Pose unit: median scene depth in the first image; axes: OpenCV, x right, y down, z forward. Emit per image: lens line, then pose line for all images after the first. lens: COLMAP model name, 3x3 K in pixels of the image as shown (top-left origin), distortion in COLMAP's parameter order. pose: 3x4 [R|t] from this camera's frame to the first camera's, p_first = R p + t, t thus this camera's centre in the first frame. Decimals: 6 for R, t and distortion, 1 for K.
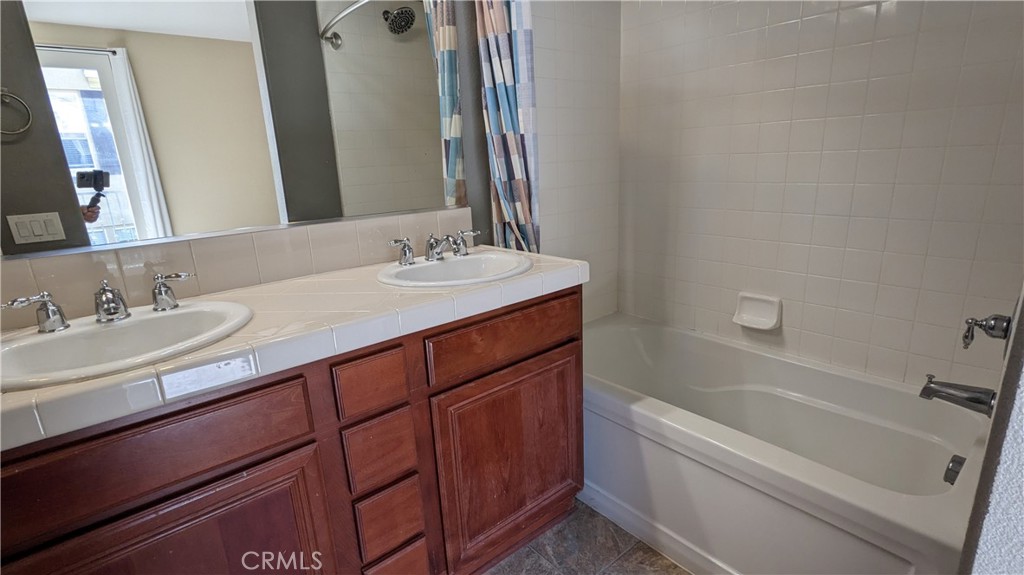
lens RADIAL K [[493.5, 0, 513.3], [0, 493.5, 290.7], [0, 0, 1]] dist [0.003992, 0.001482]
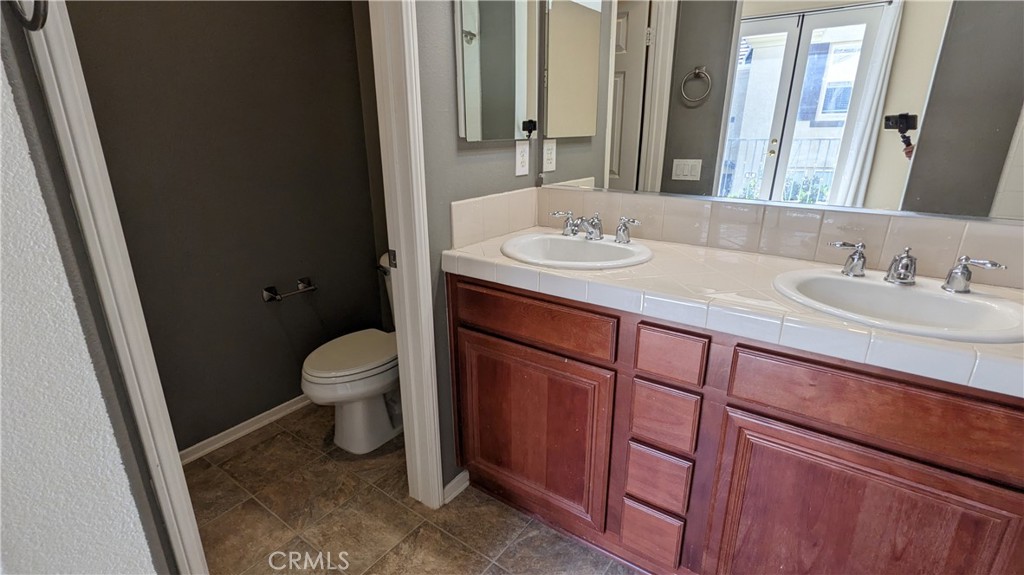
lens RADIAL K [[493.5, 0, 508.4], [0, 493.5, 284.3], [0, 0, 1]] dist [0.003992, 0.001482]
pose [[0.239639, 0.343582, -0.908033, 0.448365], [-0.259219, 0.923975, 0.281204, -0.136614], [0.935617, 0.167992, 0.310483, 0.241603]]
